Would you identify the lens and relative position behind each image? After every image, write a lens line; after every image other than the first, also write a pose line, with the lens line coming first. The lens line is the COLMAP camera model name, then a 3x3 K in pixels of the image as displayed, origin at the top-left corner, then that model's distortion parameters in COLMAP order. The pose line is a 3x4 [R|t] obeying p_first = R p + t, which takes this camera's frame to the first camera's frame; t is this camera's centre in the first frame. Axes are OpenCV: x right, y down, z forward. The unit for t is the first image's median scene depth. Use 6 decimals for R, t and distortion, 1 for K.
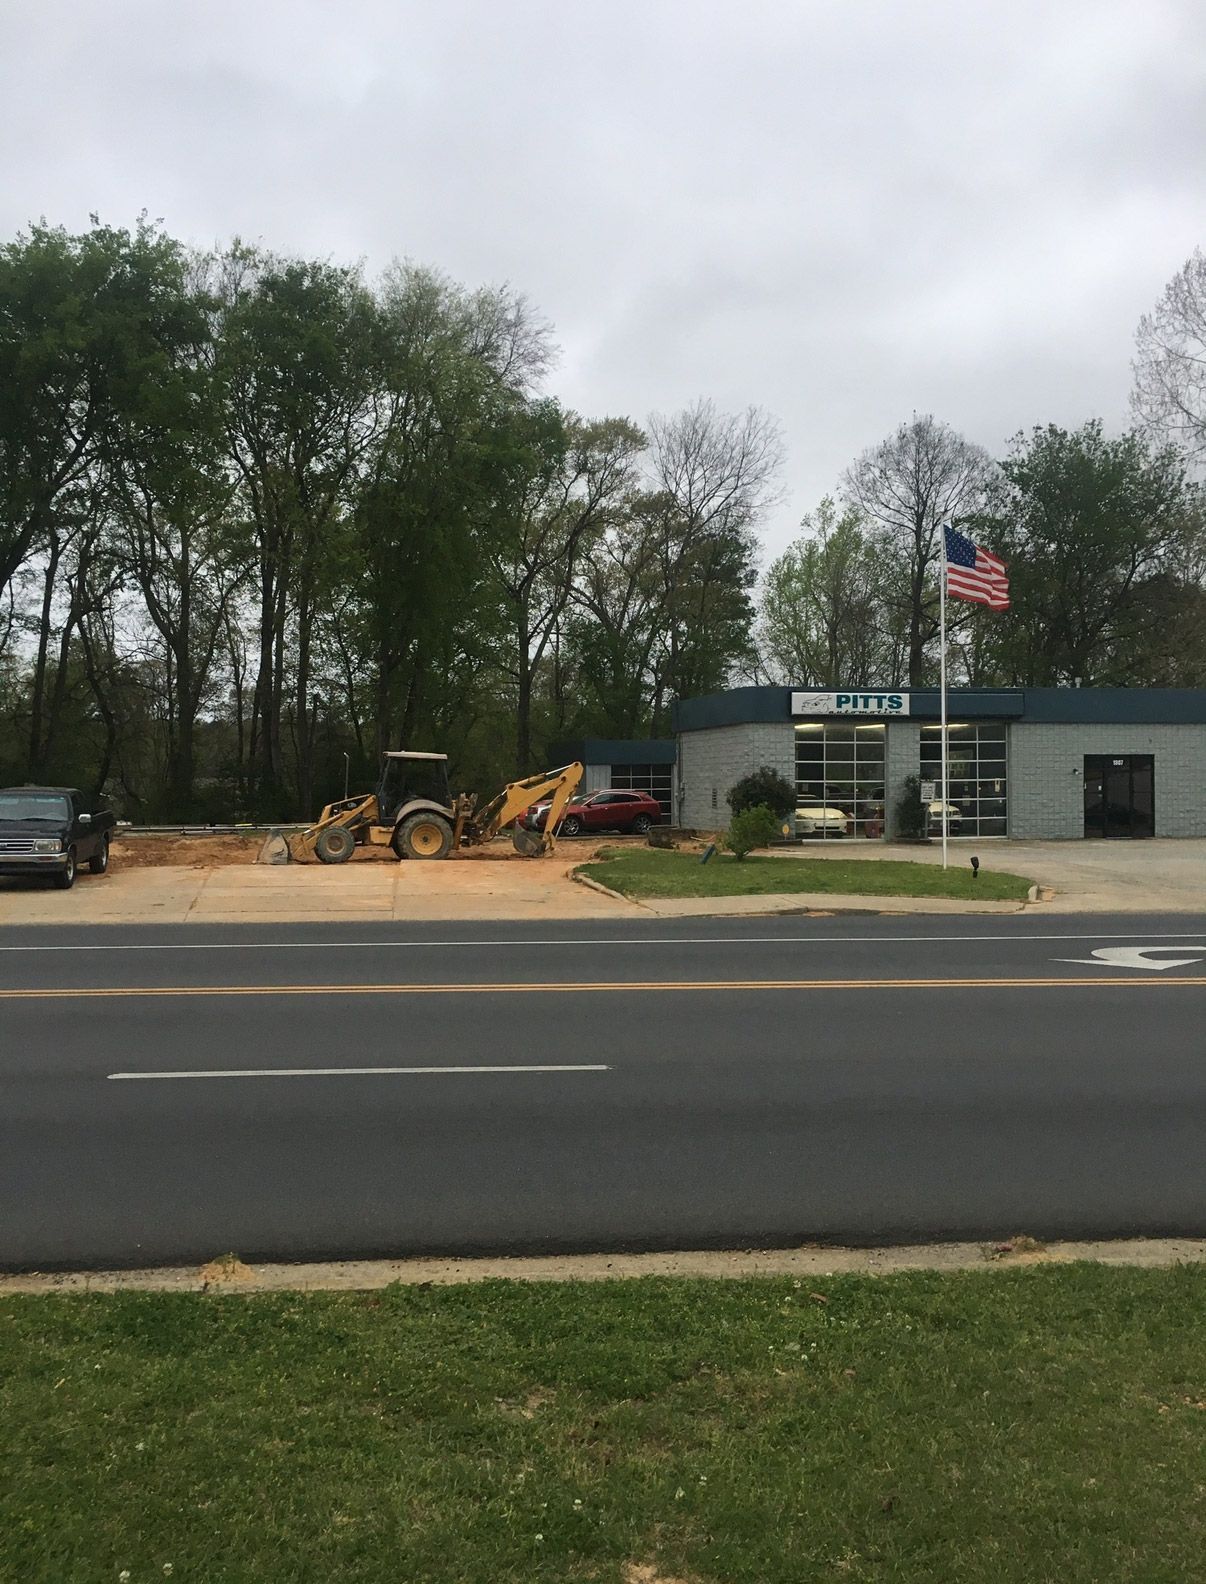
lens RADIAL K [[1329.6, 0, 602.3], [0, 1329.6, 790.7], [0, 0, 1]] dist [0.002502, 0.000645]
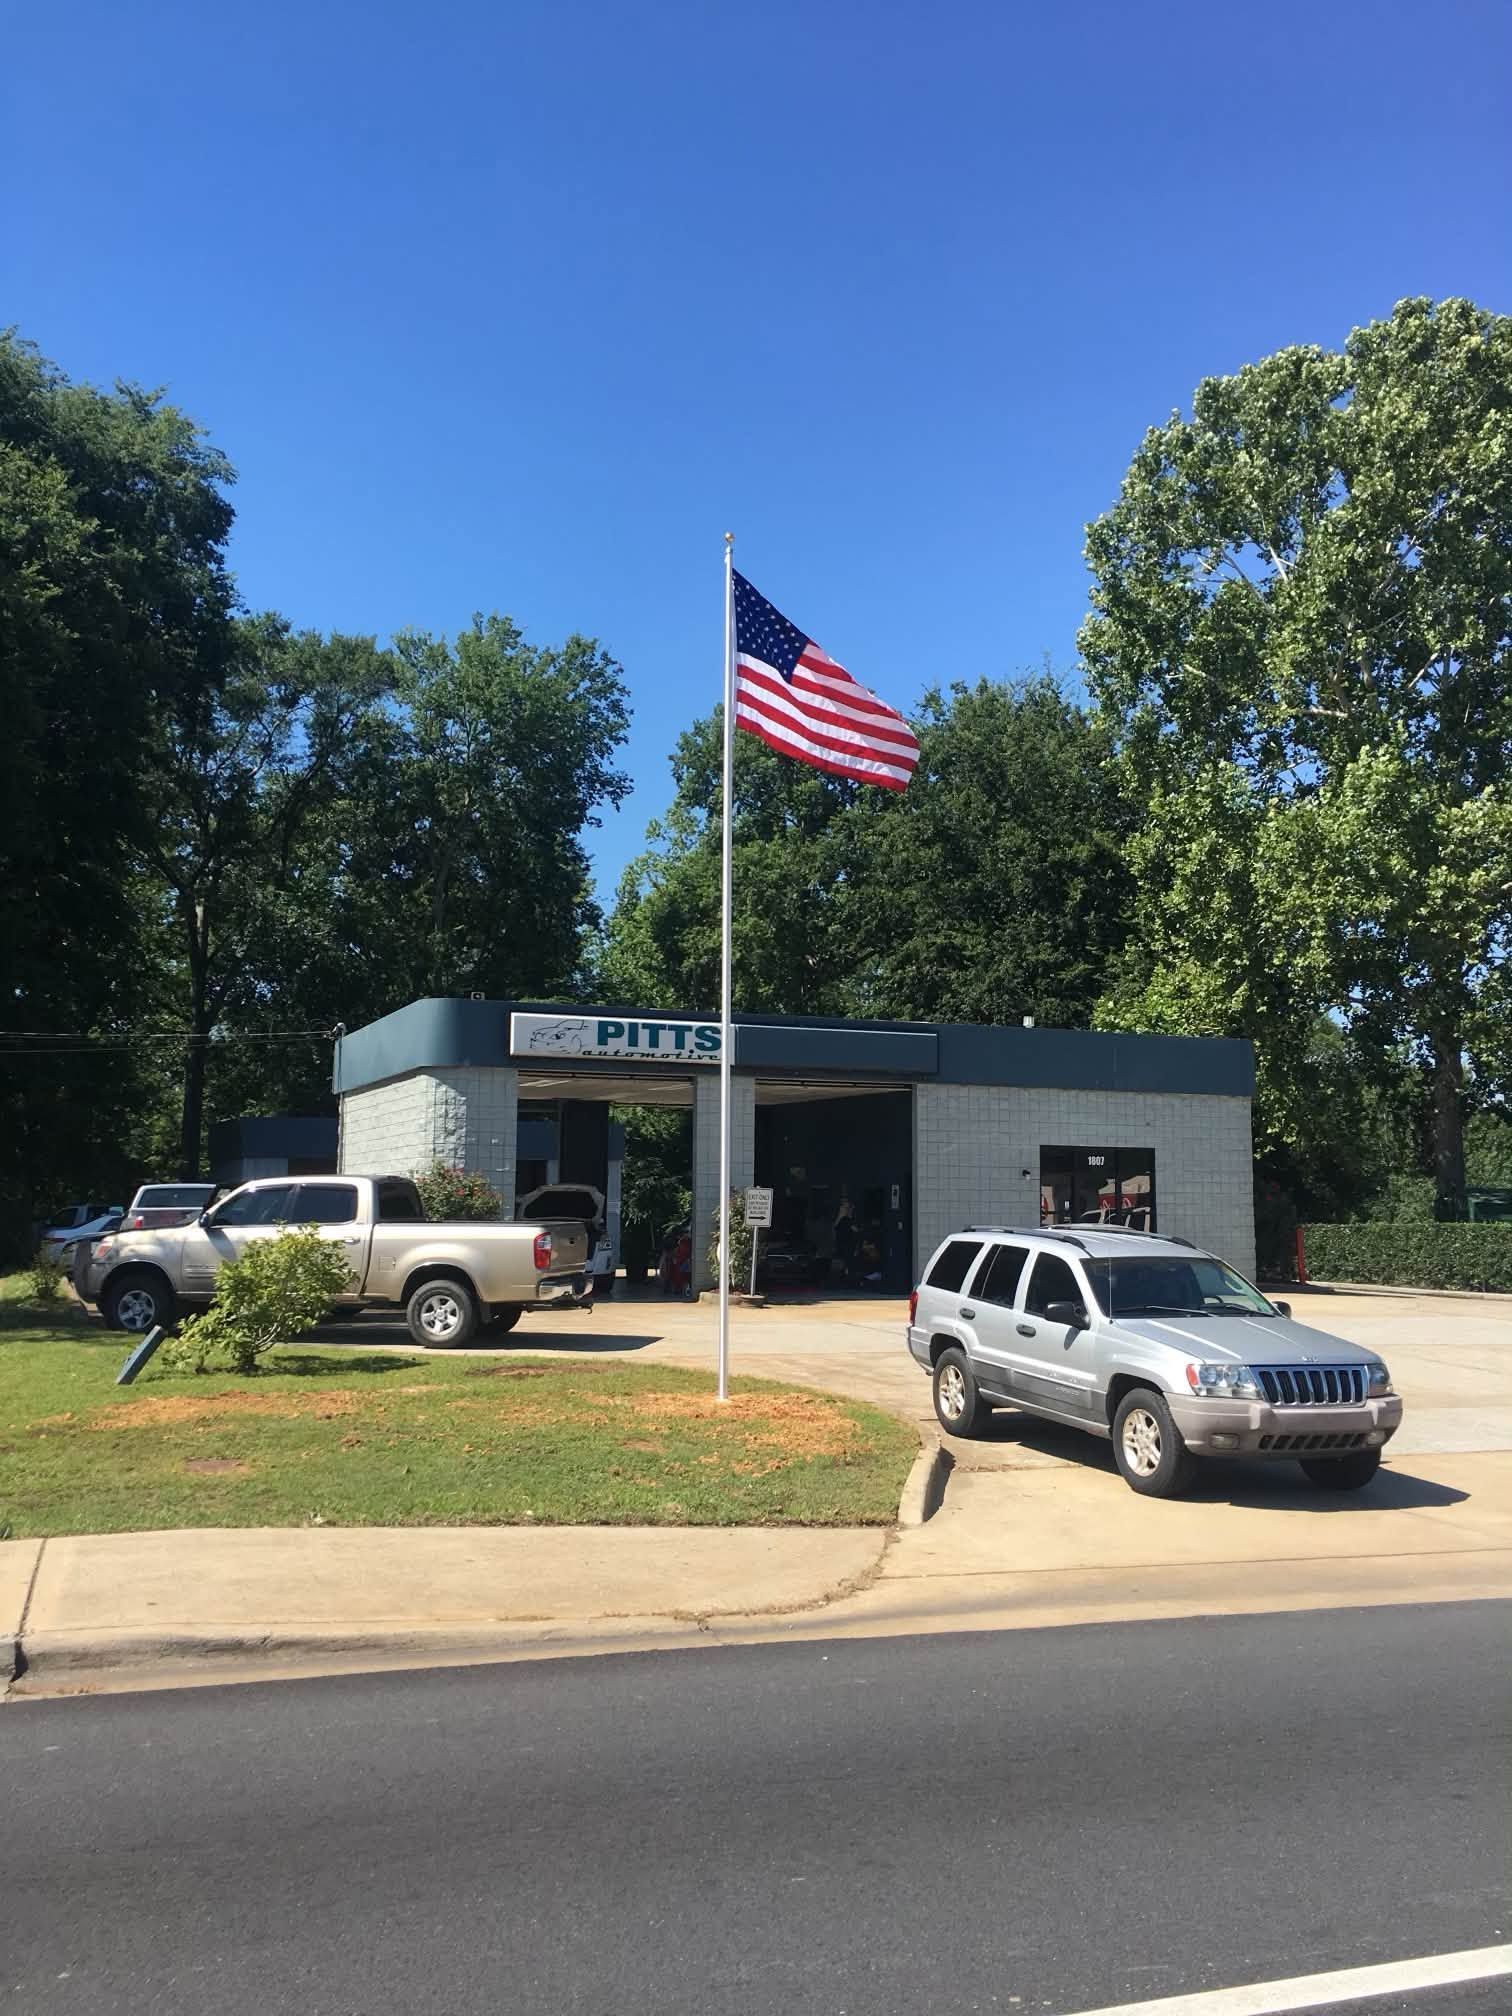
lens RADIAL K [[1687.2, 0, 758.0], [0, 1687.2, 1008.3], [0, 0, 1]] dist [0.005101, 0.001812]
pose [[0.980943, 0.034119, 0.191274, 0.109221], [-0.011129, 0.992711, -0.120006, 0.002740], [-0.193975, 0.115590, 0.974173, 0.330758]]
